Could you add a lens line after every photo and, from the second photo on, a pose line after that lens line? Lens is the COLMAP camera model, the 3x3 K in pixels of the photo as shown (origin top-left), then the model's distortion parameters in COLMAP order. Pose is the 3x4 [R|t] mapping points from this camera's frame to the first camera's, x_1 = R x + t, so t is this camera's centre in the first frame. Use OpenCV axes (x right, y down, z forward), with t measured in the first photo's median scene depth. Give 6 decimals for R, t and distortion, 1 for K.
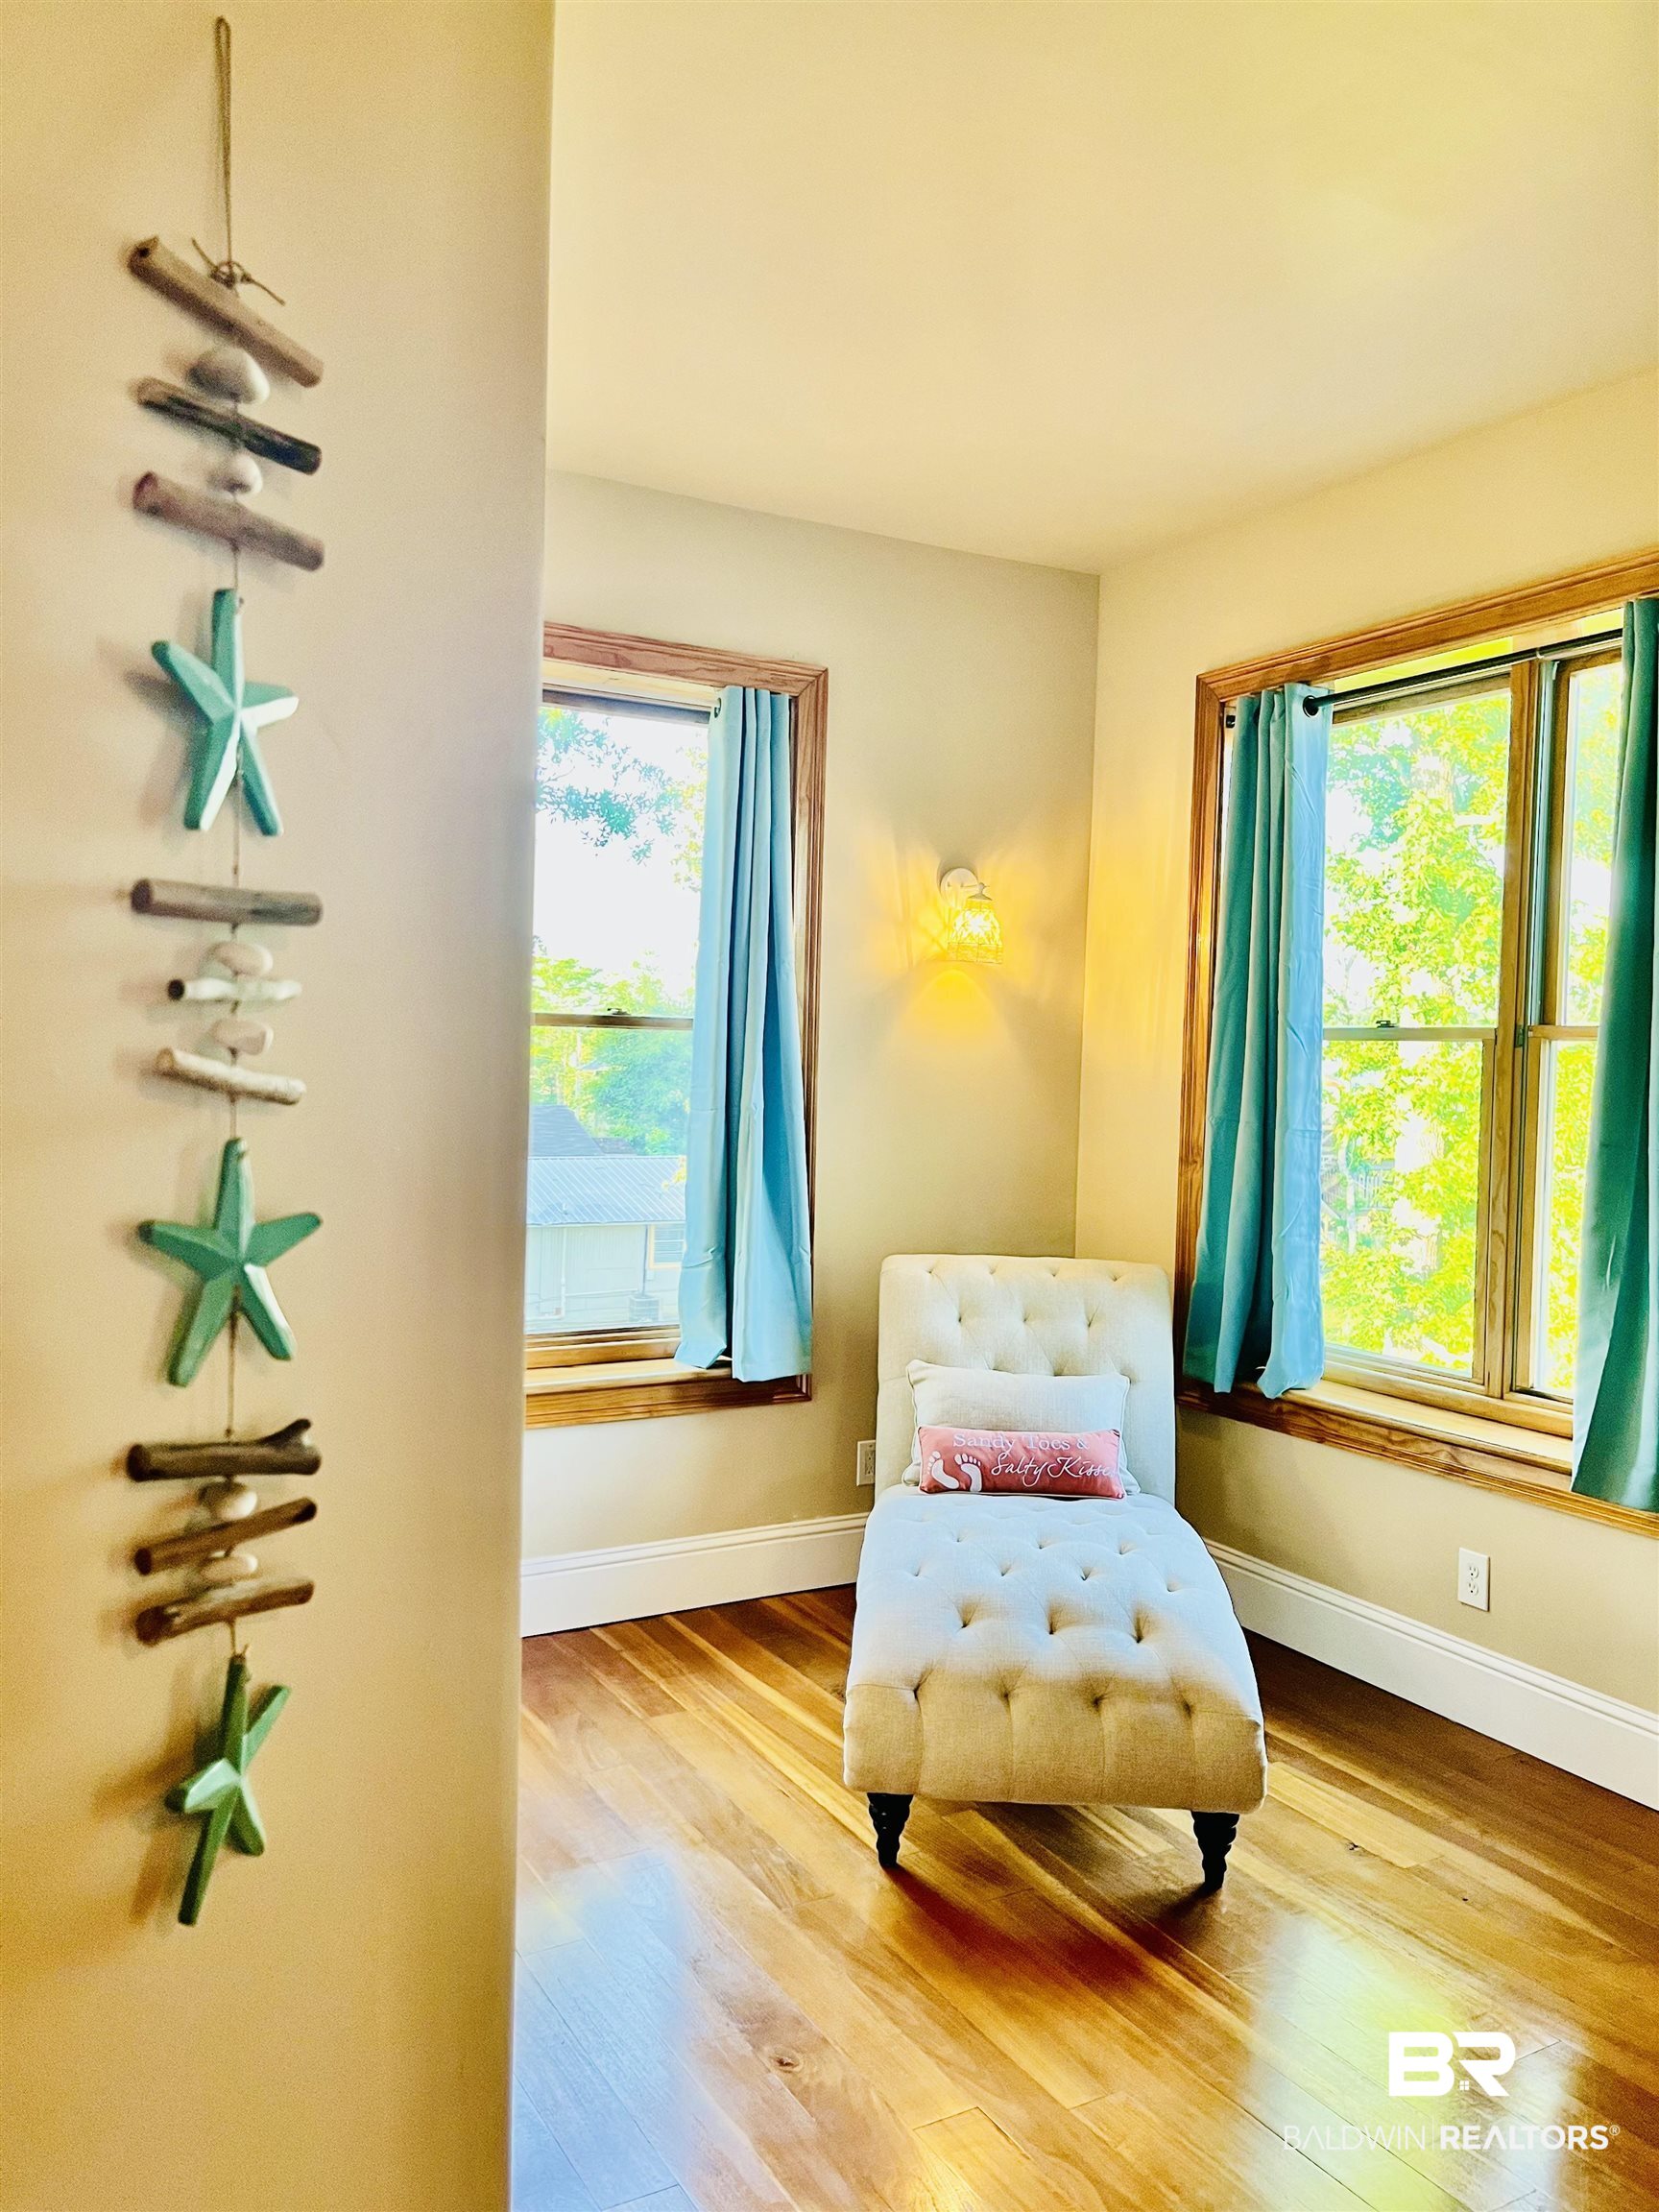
lens RADIAL K [[1674.8, 0, 825.8], [0, 1674.8, 1094.3], [0, 0, 1]] dist [0.016147, -0.003188]
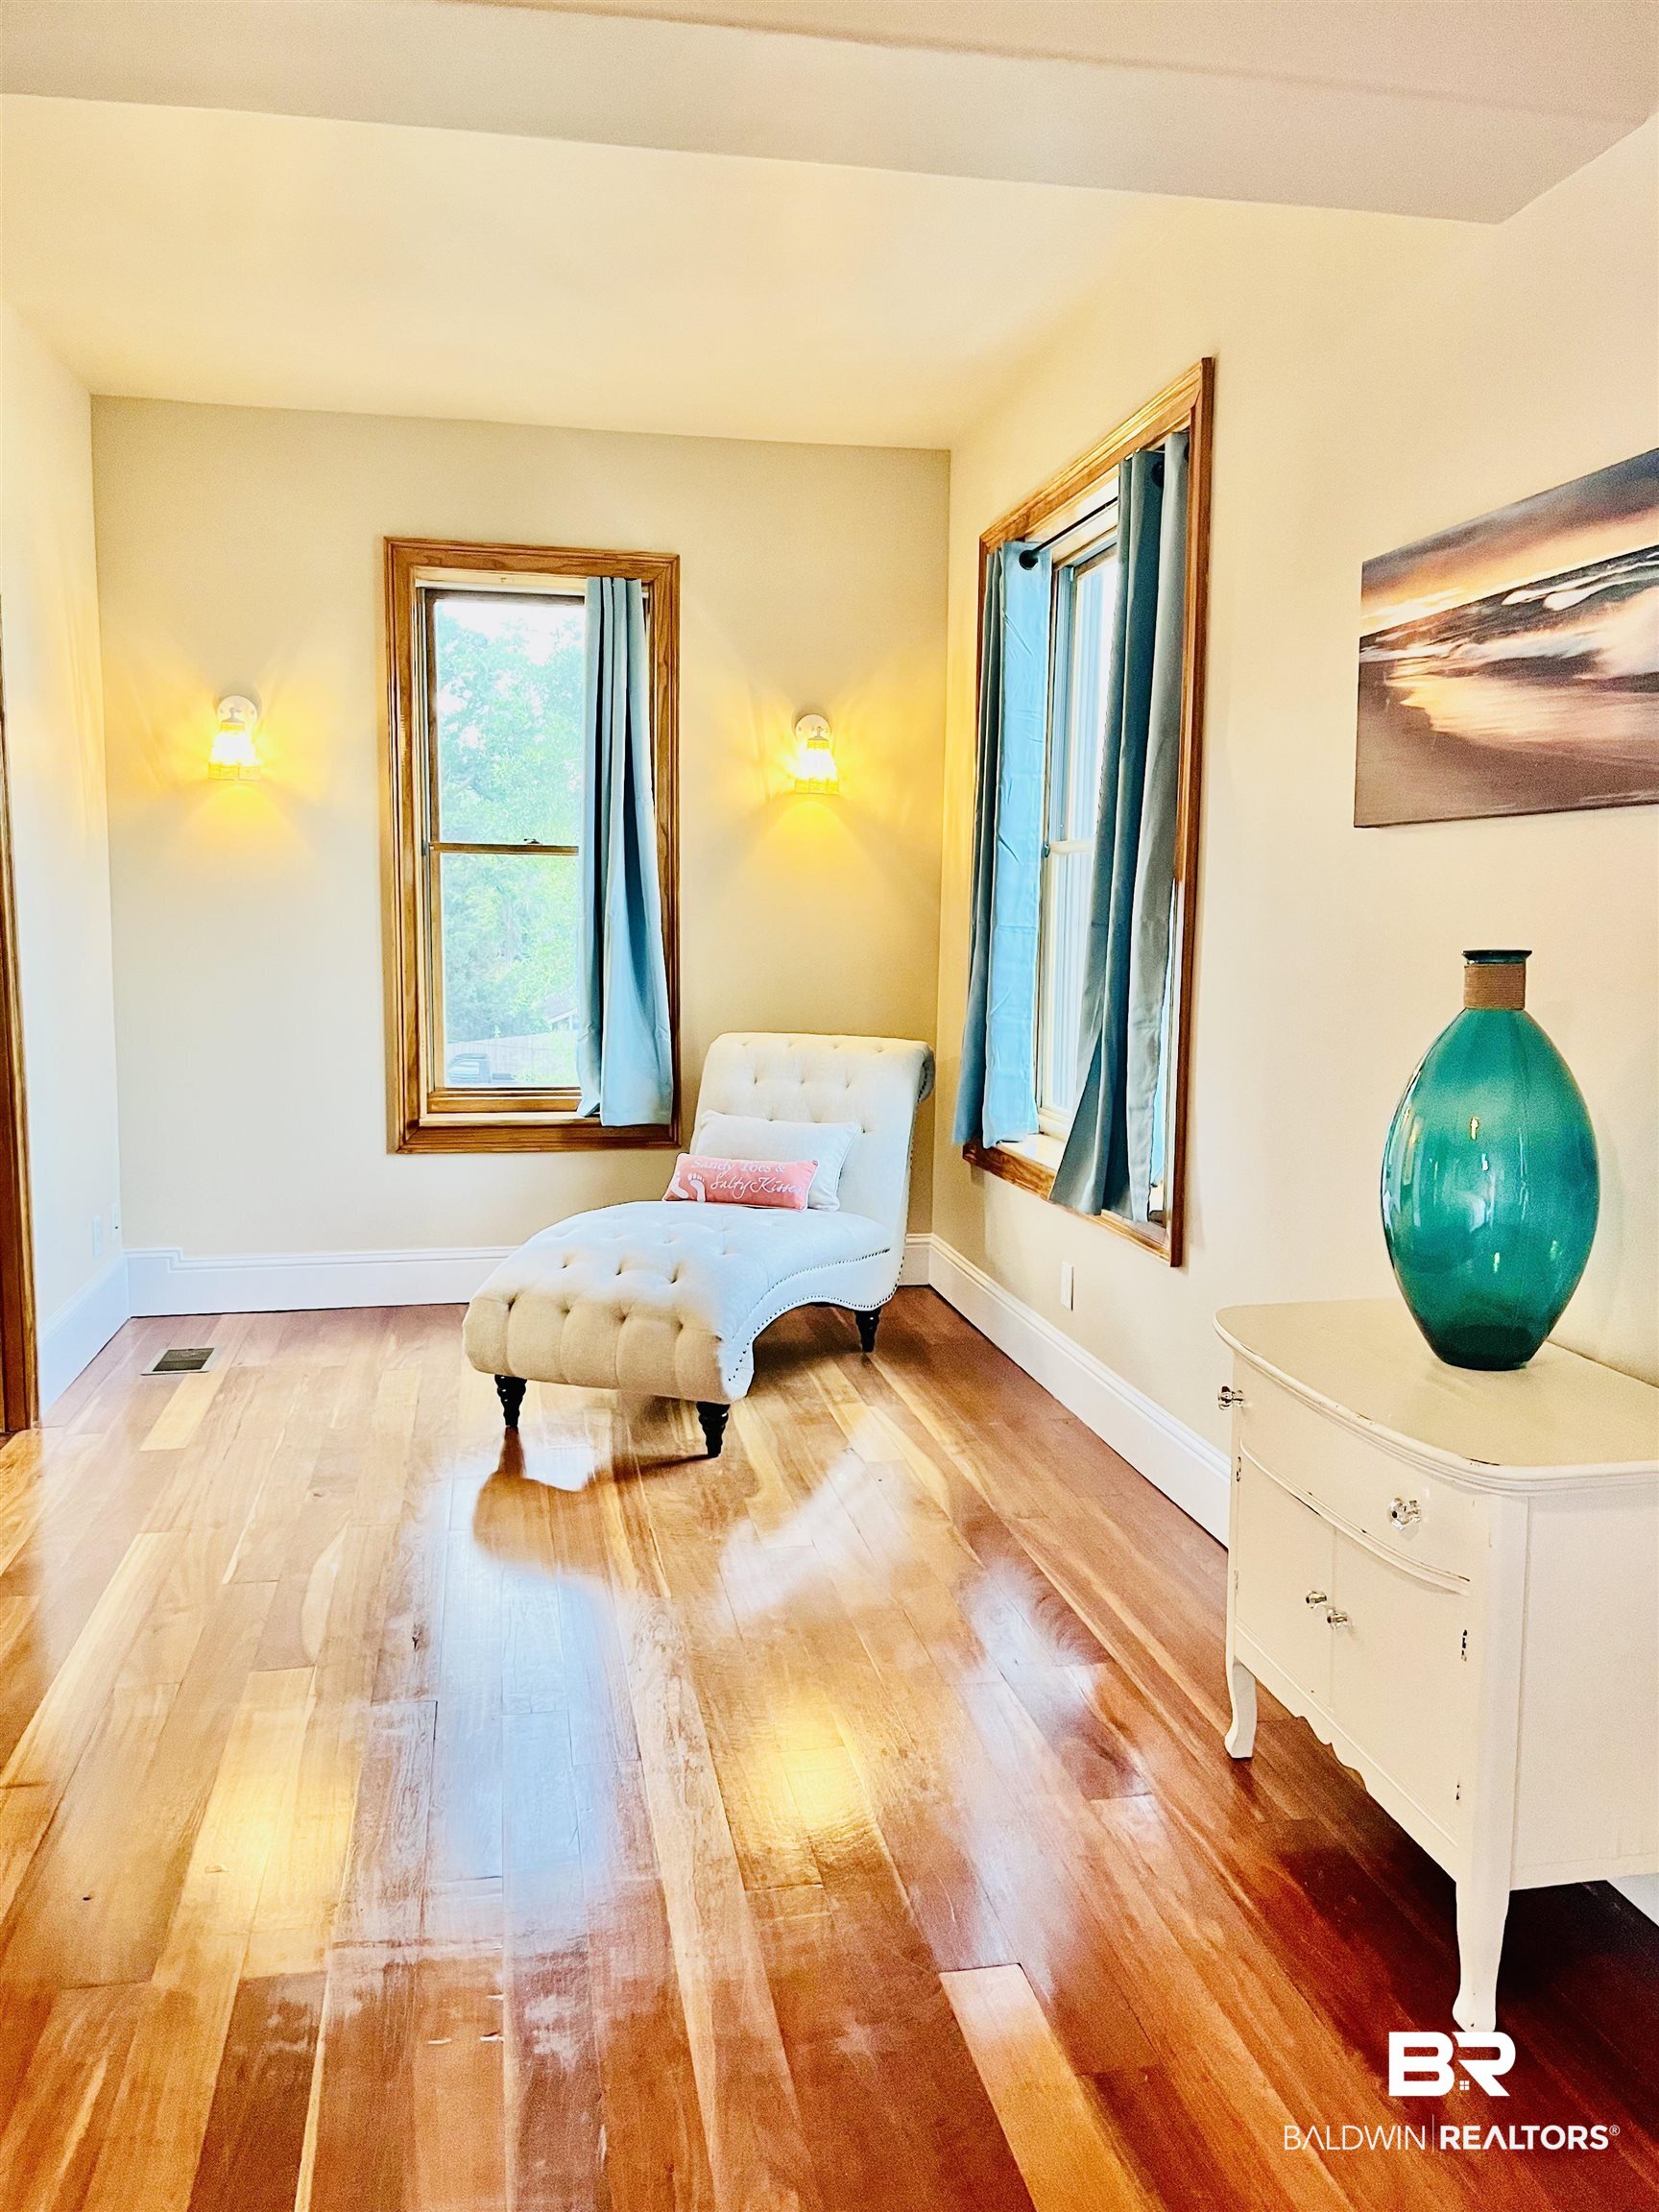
lens RADIAL K [[1674.8, 0, 835.6], [0, 1674.8, 1113.8], [0, 0, 1]] dist [0.016147, -0.003188]
pose [[0.952521, 0.023654, -0.303554, 0.514848], [0.003349, 0.996103, 0.088130, 0.047941], [0.304455, -0.084962, 0.948730, -0.175291]]
